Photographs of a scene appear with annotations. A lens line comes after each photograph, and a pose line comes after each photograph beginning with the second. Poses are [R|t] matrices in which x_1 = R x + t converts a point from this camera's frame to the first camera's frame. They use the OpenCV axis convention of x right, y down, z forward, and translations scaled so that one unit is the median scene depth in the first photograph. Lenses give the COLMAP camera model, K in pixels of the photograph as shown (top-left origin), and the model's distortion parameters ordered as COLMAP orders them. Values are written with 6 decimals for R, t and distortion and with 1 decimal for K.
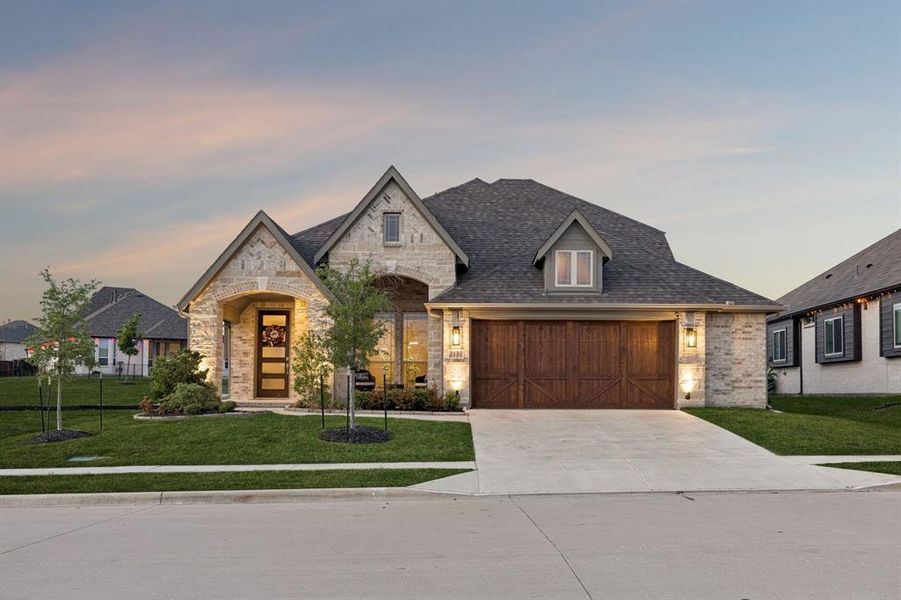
lens RADIAL K [[932.8, 0, 448.6], [0, 932.8, 315.8], [0, 0, 1]] dist [0.001346, -0.004115]
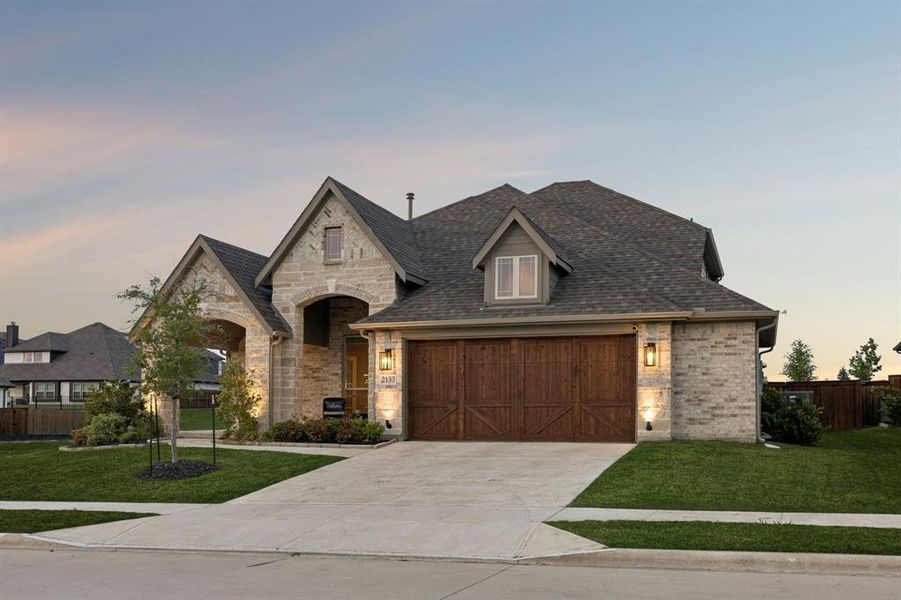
lens RADIAL K [[932.8, 0, 448.6], [0, 932.8, 315.8], [0, 0, 1]] dist [0.001346, -0.004115]
pose [[0.942687, -0.039493, -0.331332, 0.359150], [0.029971, 0.998979, -0.033801, 0.011832], [0.332328, 0.021933, 0.942909, 0.172162]]
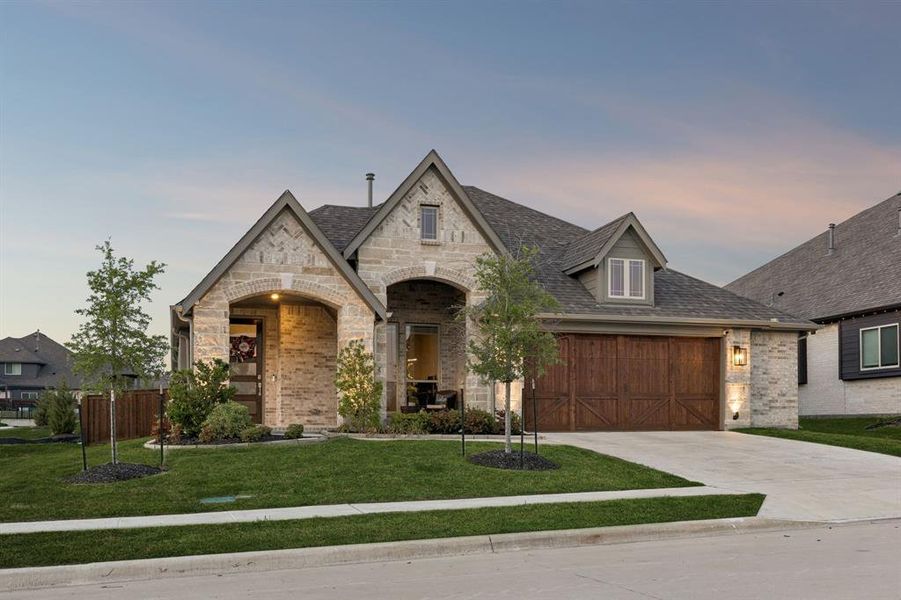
lens RADIAL K [[947.1, 0, 451.0], [0, 947.1, 371.8], [0, 0, 1]] dist [-0.002248, -0.000131]
pose [[0.947193, 0.009294, 0.320529, -0.327096], [-0.016497, 0.999669, 0.019765, 0.025475], [-0.320240, -0.024009, 0.947032, 0.171577]]
